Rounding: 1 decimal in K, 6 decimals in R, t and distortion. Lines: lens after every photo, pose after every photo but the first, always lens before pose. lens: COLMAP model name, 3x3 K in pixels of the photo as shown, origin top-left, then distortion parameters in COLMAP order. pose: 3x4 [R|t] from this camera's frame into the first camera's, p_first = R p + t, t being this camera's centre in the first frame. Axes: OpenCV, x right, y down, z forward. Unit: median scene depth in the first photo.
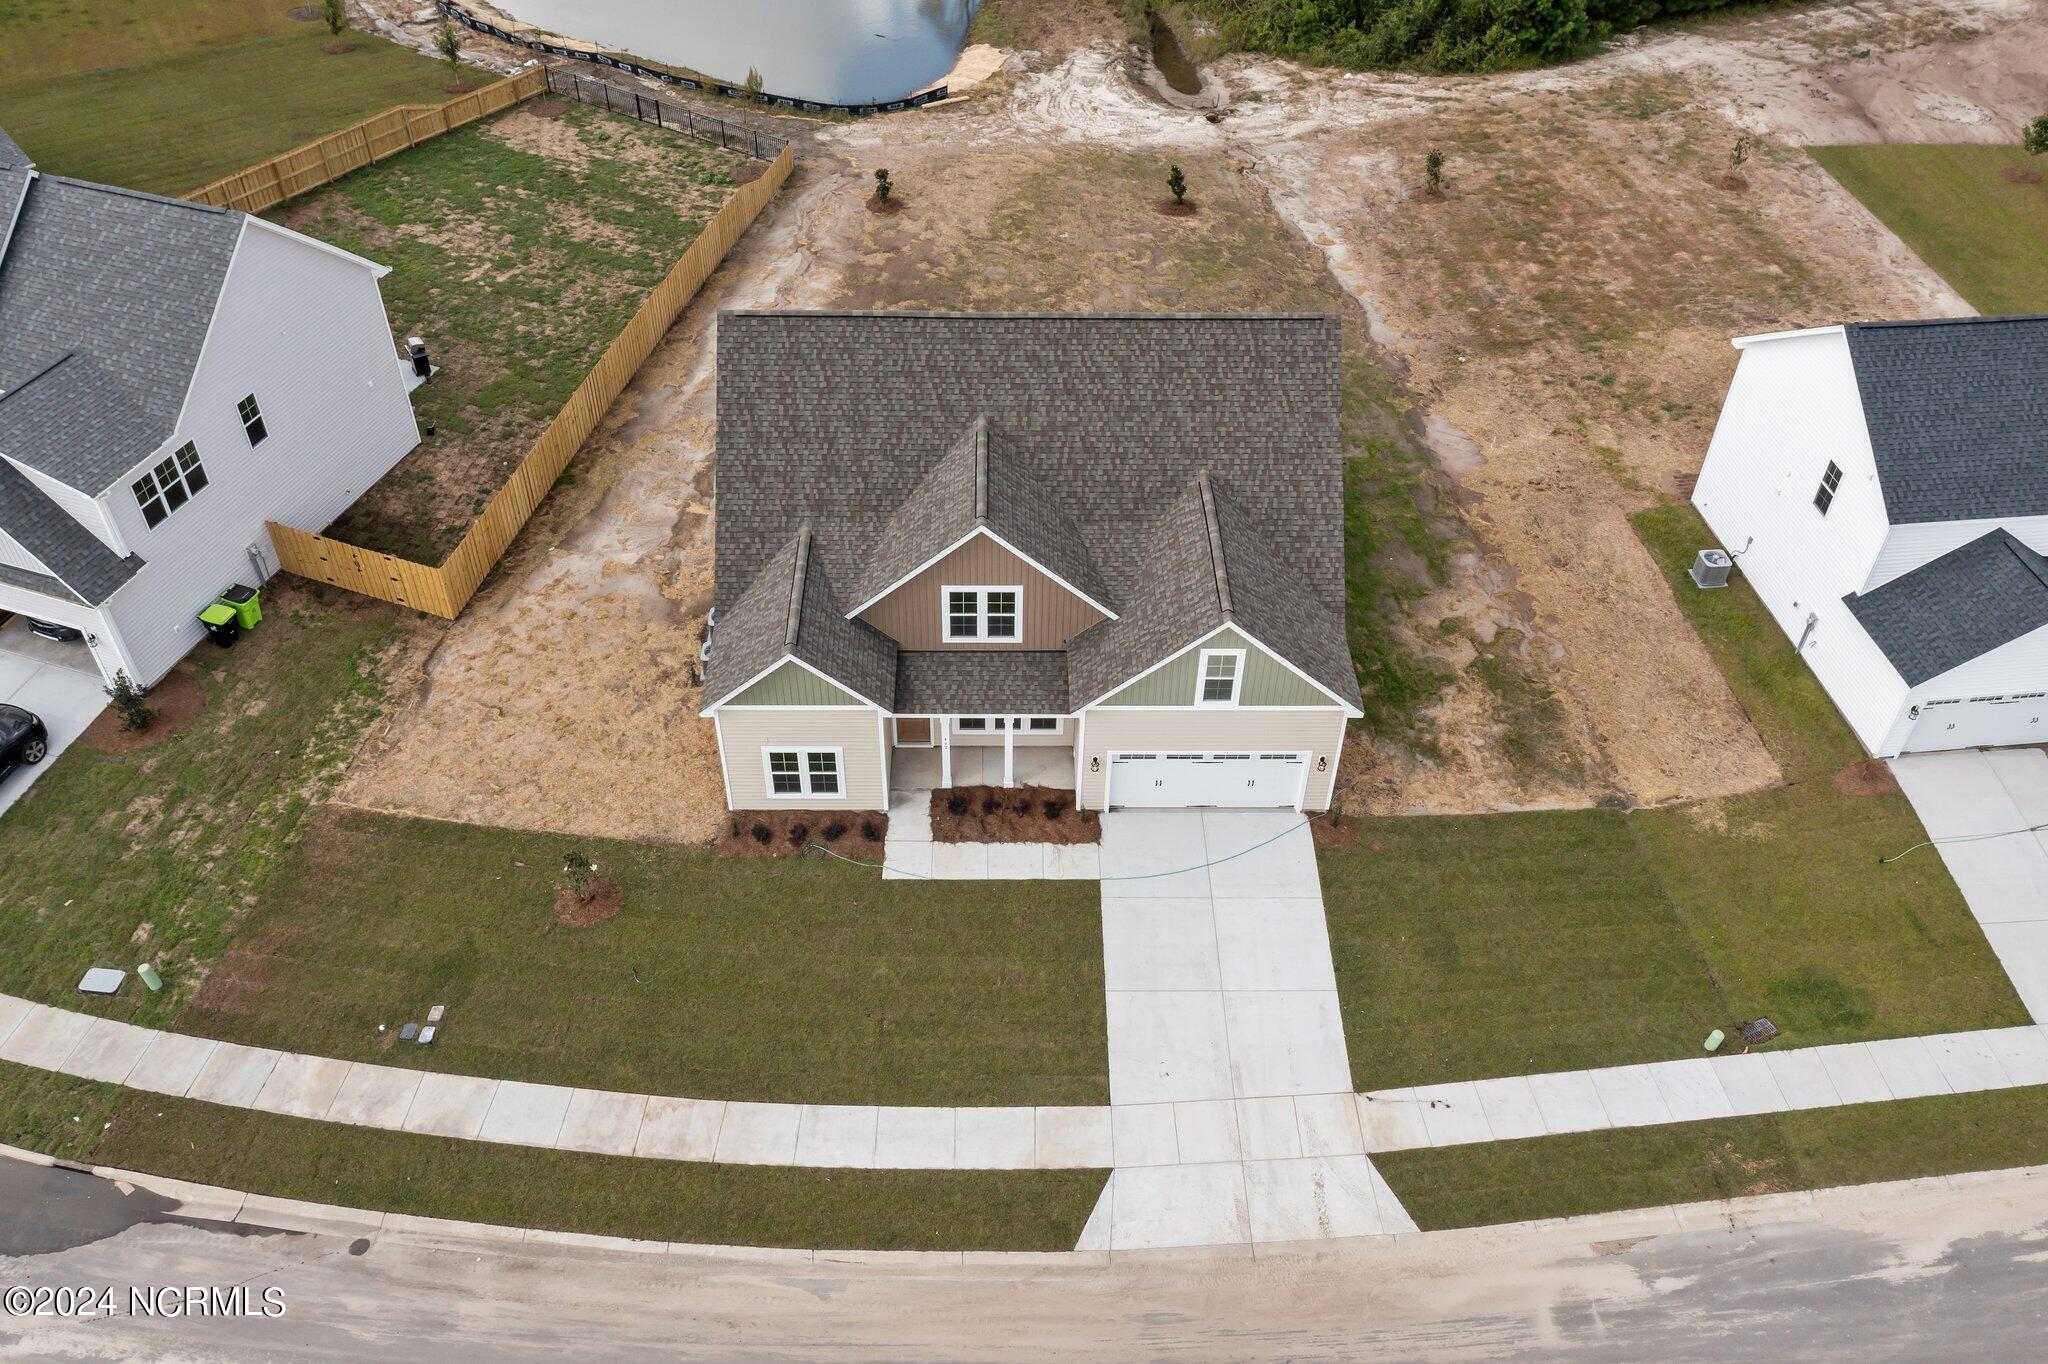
lens RADIAL K [[1635.8, 0, 1029.7], [0, 1635.8, 675.8], [0, 0, 1]] dist [-0.004751, 0.005590]
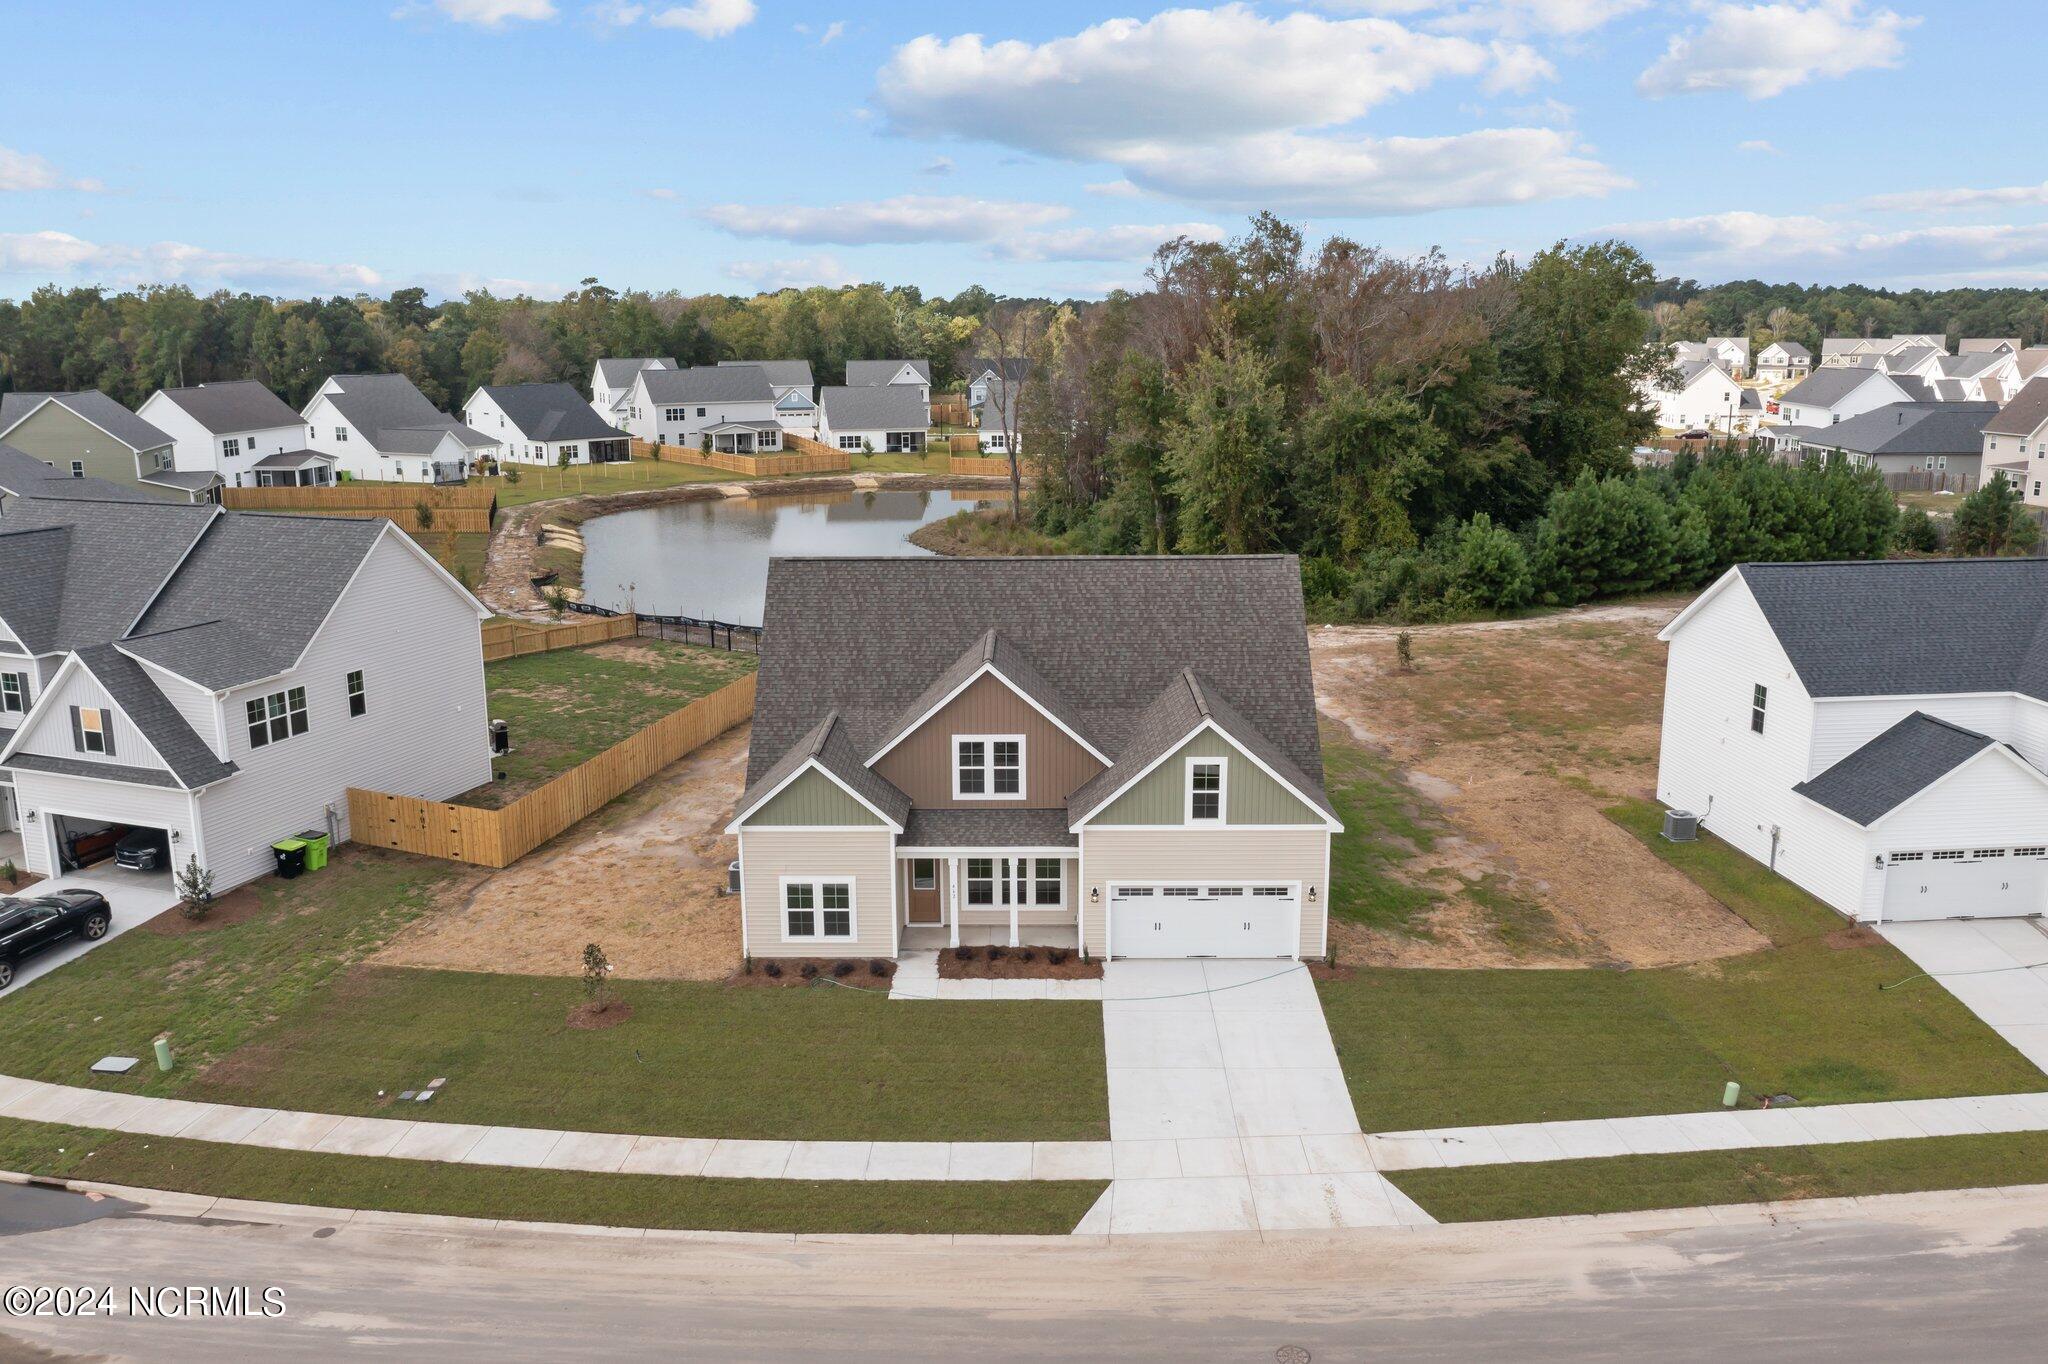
lens RADIAL K [[1639.9, 0, 1030.9], [0, 1639.9, 665.1], [0, 0, 1]] dist [-0.007001, 0.004768]
pose [[0.999566, -0.015873, -0.024802, 0.026550], [0.001492, 0.868494, -0.495697, 0.434042], [0.029408, 0.495445, 0.868141, 0.011769]]
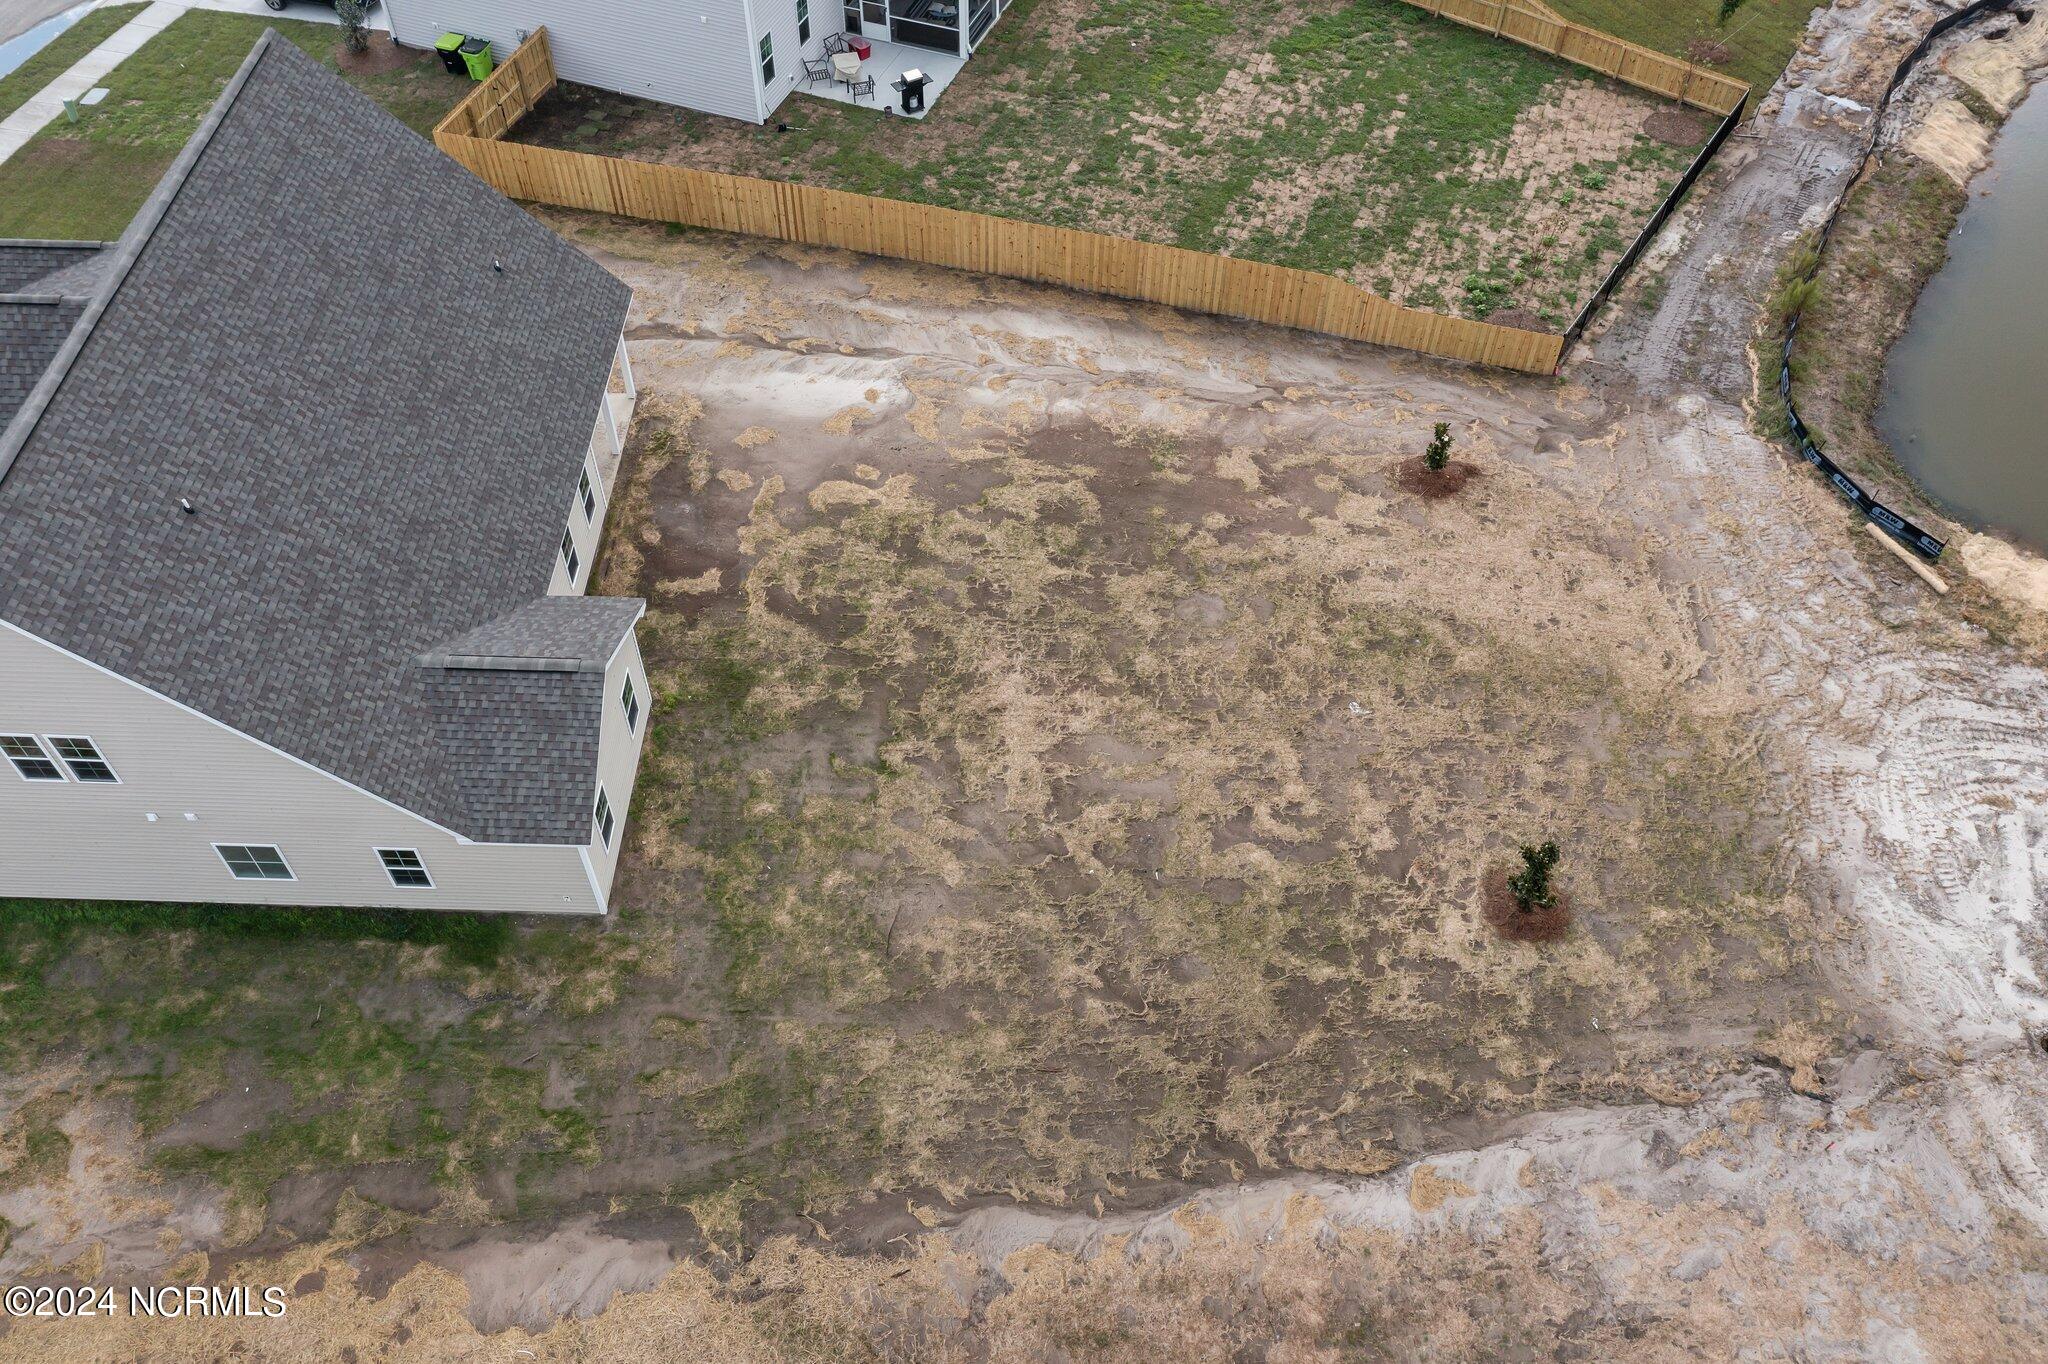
lens RADIAL K [[1621.1, 0, 1022.3], [0, 1621.1, 687.8], [0, 0, 1]] dist [-0.004963, -0.001164]
pose [[-0.040494, 0.763690, -0.644311, 0.572462], [-0.672749, 0.455935, 0.582693, -0.801402], [0.738762, 0.457056, 0.495309, 1.027915]]
